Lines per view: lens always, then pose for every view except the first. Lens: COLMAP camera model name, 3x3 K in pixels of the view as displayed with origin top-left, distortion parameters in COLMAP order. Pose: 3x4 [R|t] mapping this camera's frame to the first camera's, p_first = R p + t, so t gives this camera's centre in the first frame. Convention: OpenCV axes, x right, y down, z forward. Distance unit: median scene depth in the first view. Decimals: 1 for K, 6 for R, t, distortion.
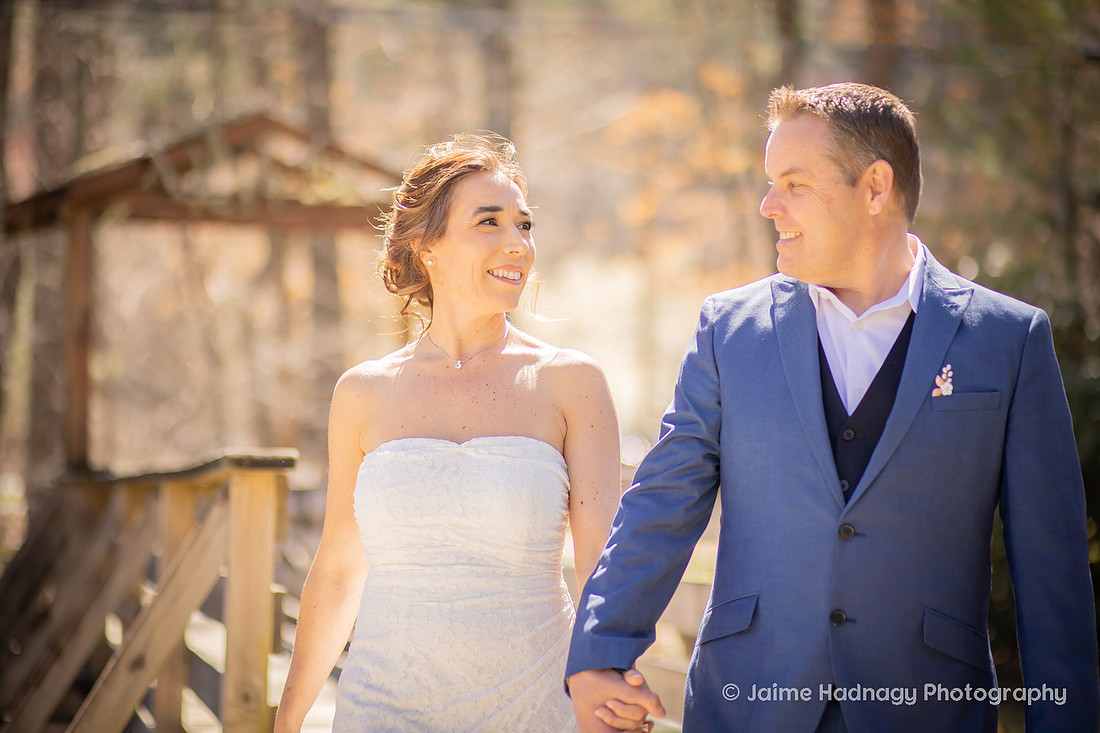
lens RADIAL K [[3331.8, 0, 550.0], [0, 3331.8, 366.5], [0, 0, 1]] dist [0.051647, 1.596406]
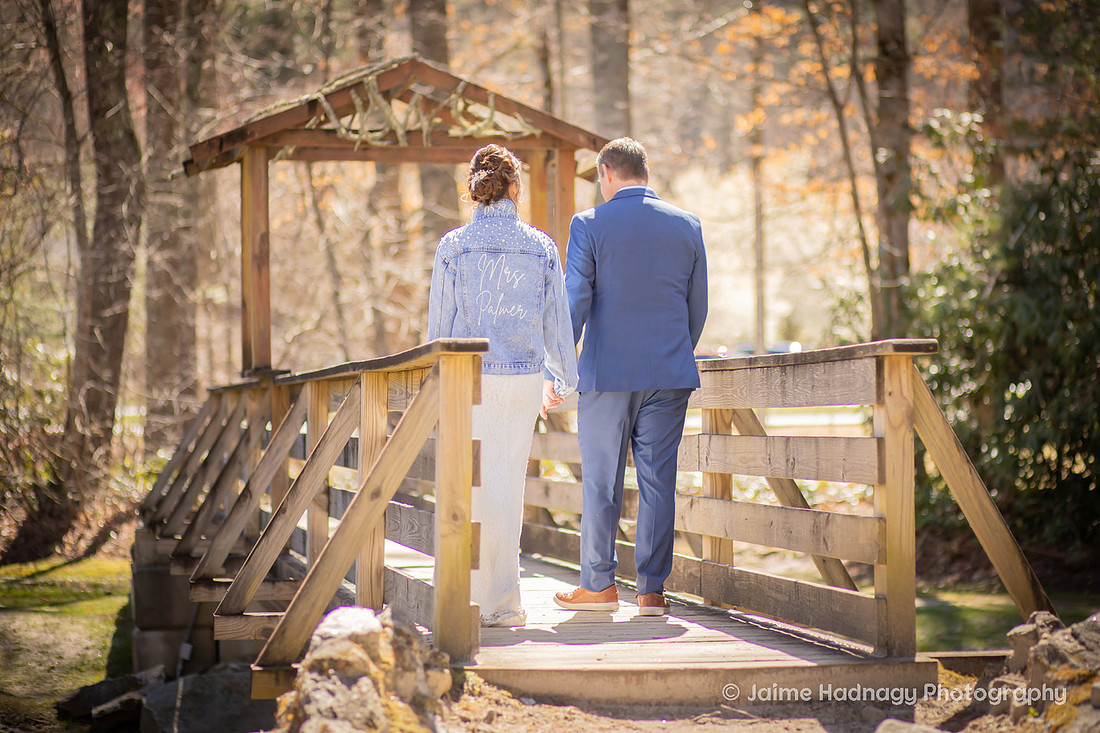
lens RADIAL K [[3331.8, 0, 550.0], [0, 3331.8, 366.5], [0, 0, 1]] dist [0.051647, 1.596406]
pose [[0.999189, -0.020300, -0.034784, -0.000816], [0.021210, 0.999437, 0.025982, 0.000668], [0.034237, -0.026699, 0.999057, -0.154323]]
